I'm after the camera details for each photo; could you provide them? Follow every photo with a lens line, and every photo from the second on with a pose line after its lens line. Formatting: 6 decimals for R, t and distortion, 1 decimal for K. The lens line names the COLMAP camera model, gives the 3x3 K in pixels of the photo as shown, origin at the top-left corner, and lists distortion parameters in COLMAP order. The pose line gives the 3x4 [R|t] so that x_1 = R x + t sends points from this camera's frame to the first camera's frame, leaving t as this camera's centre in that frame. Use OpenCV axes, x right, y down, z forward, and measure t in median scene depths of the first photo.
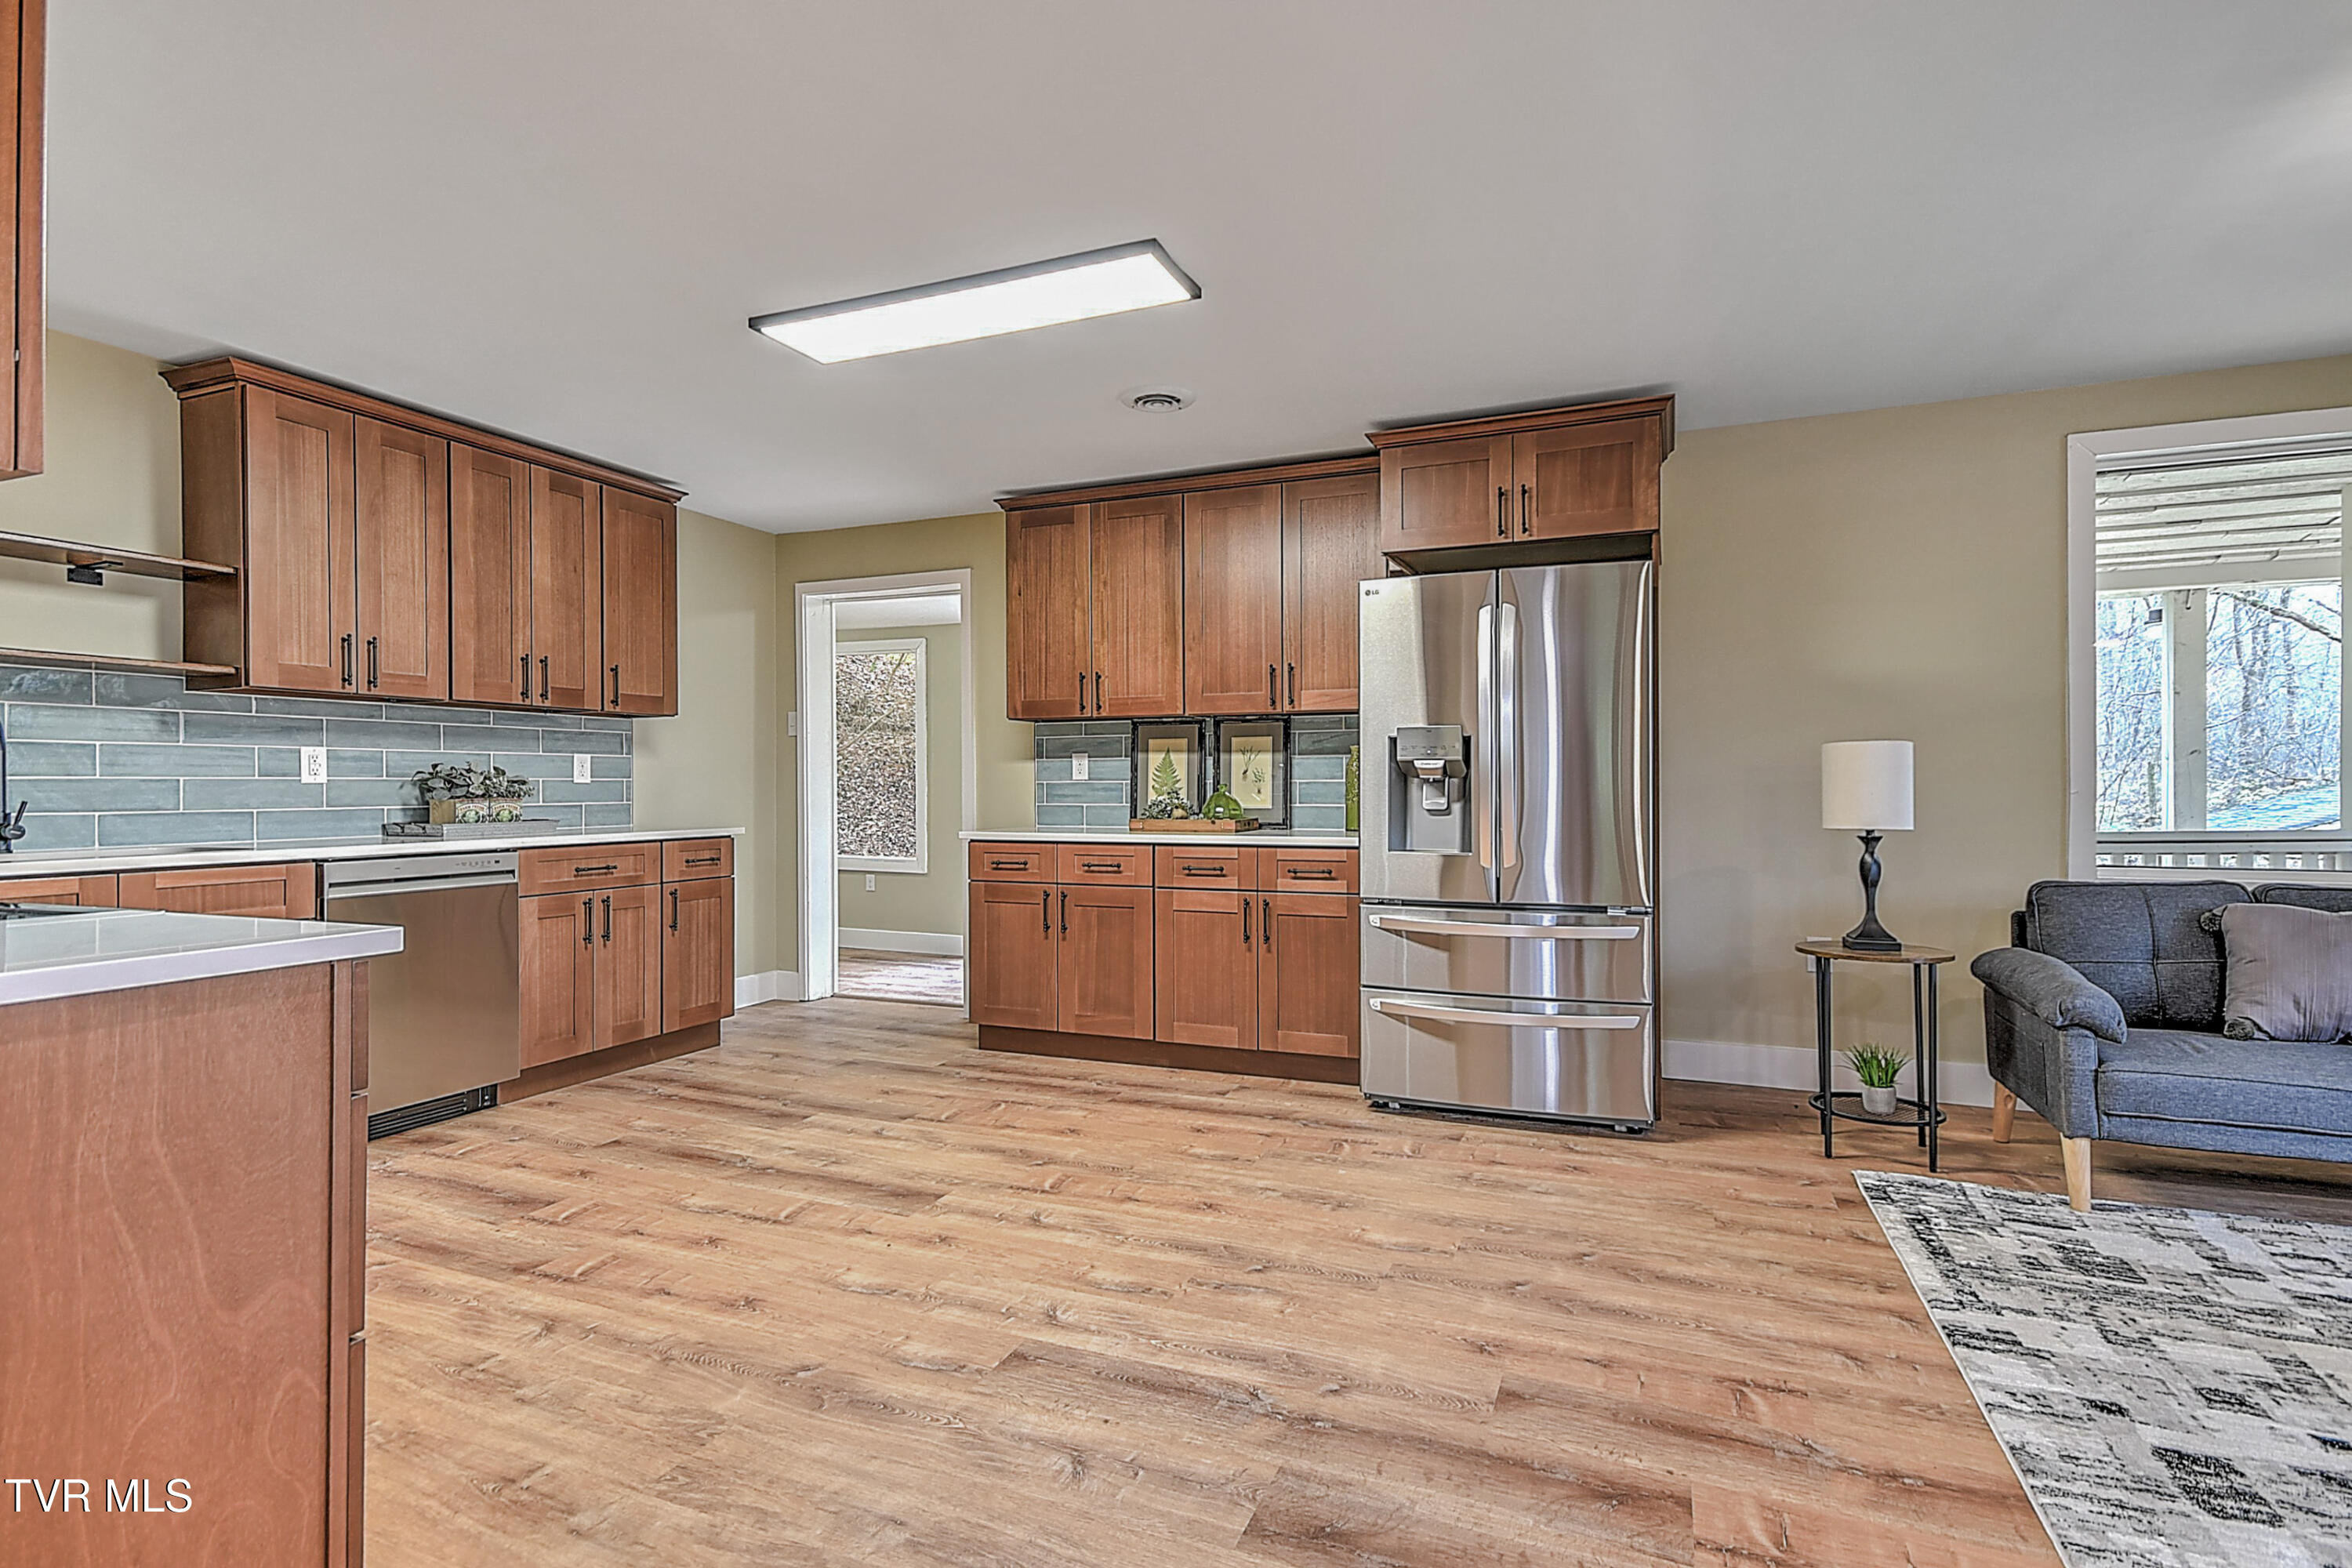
lens RADIAL K [[1150.5, 0, 1175.5], [0, 1150.5, 779.1], [0, 0, 1]] dist [0.023096, 0.001514]
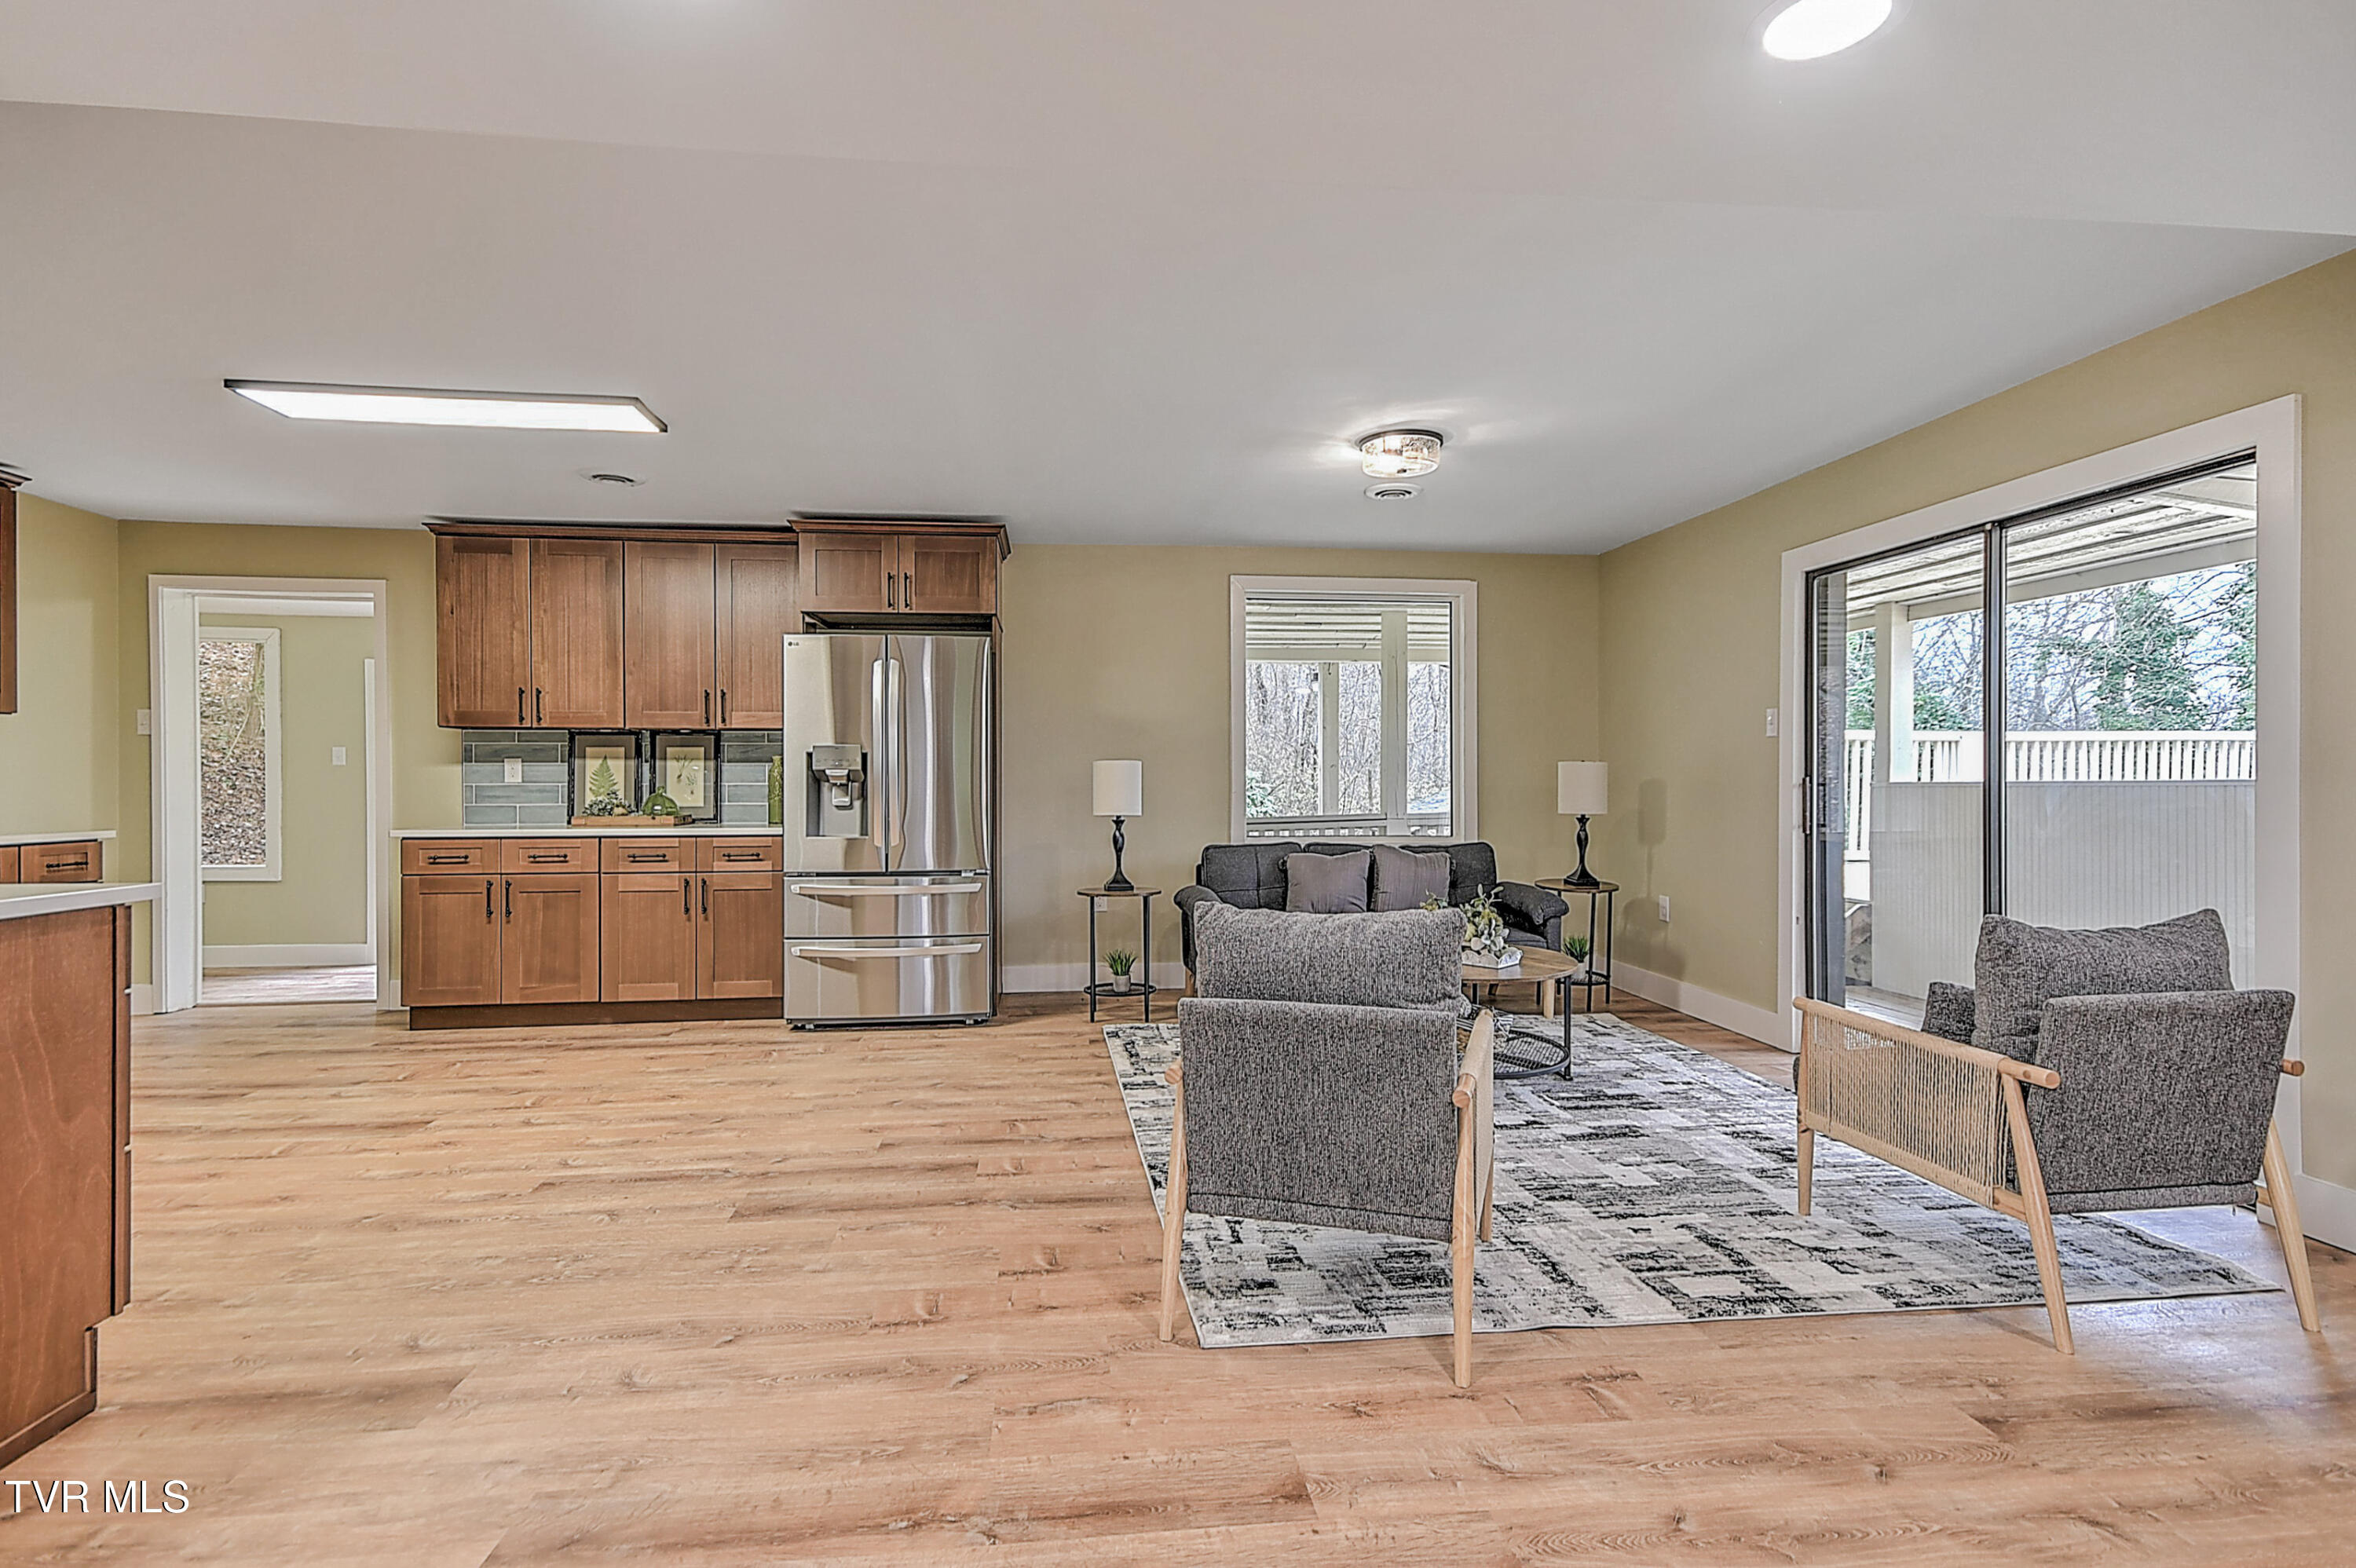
lens RADIAL K [[1152.4, 0, 1184.6], [0, 1152.4, 784.0], [0, 0, 1]] dist [0.023096, 0.001514]
pose [[0.870326, 0.001149, 0.492474, -0.100058], [-0.003342, 0.999988, 0.003572, -0.005719], [-0.492464, -0.004755, 0.870320, -0.411732]]
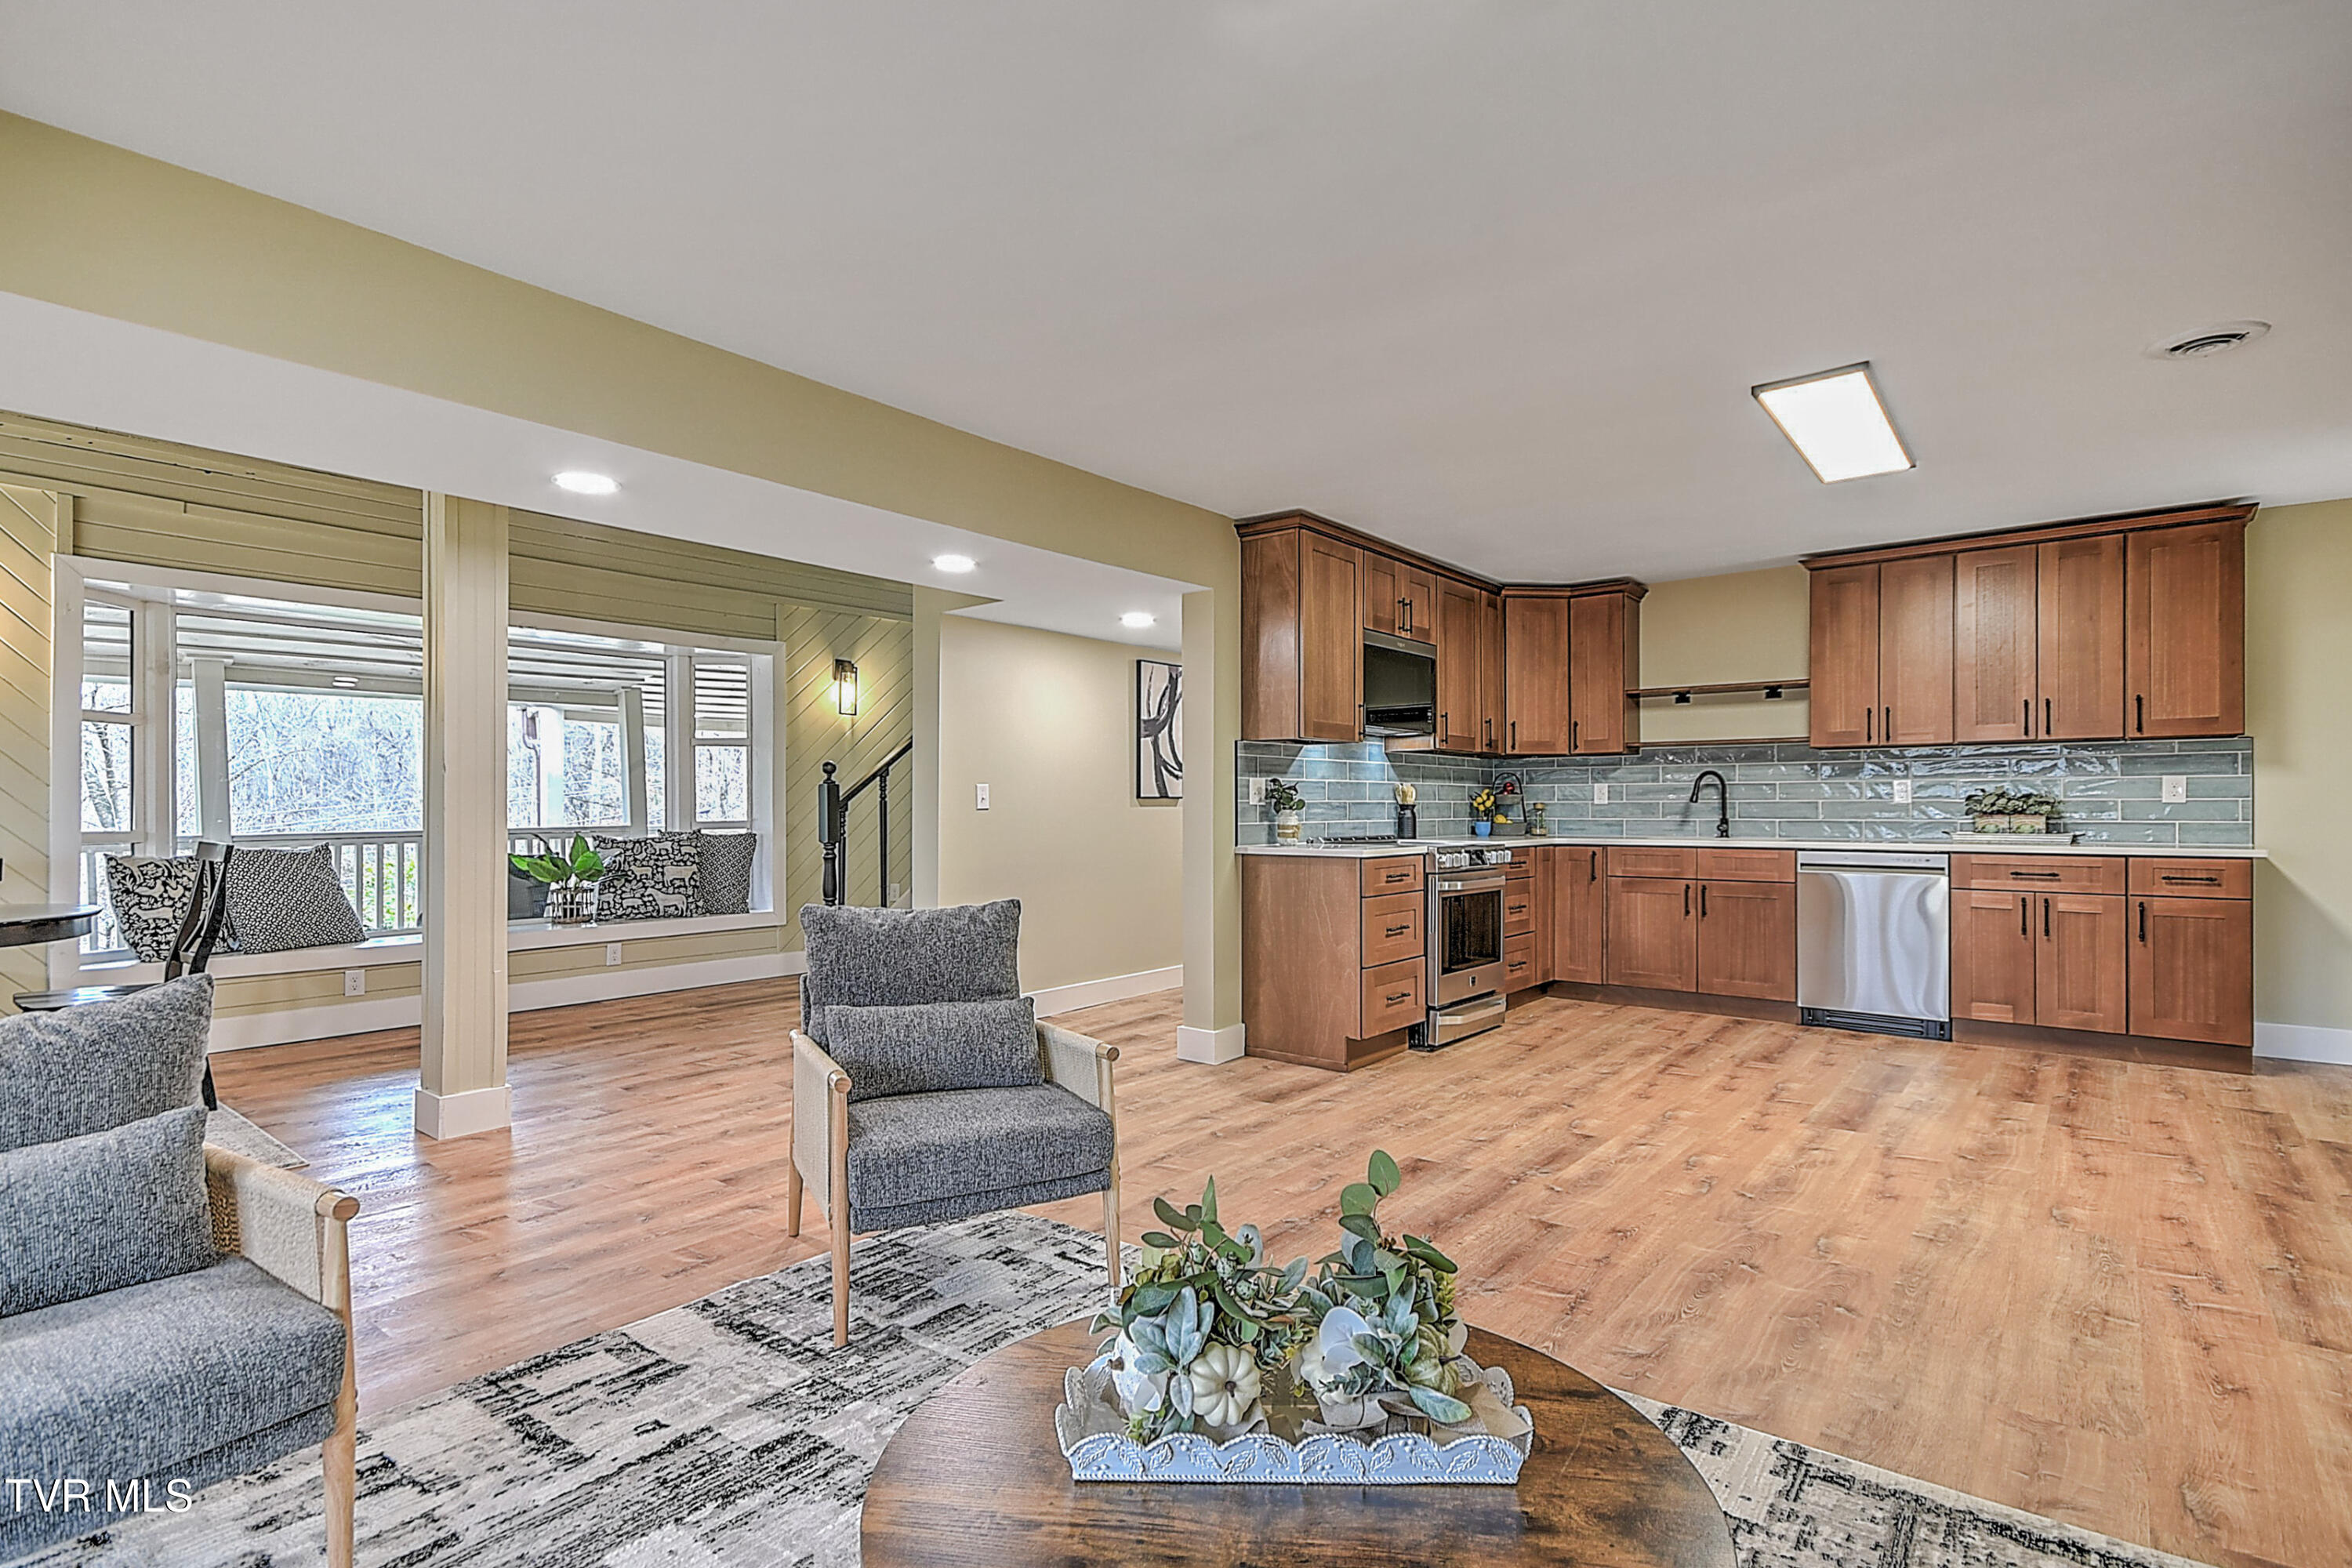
lens RADIAL K [[1150.5, 0, 1158.9], [0, 1150.5, 803.1], [0, 0, 1]] dist [0.023096, 0.001514]
pose [[-0.296420, -0.001071, -0.955057, 1.075418], [0.009249, 0.999949, -0.003992, -0.000012], [0.955013, -0.010016, -0.296395, 0.568962]]
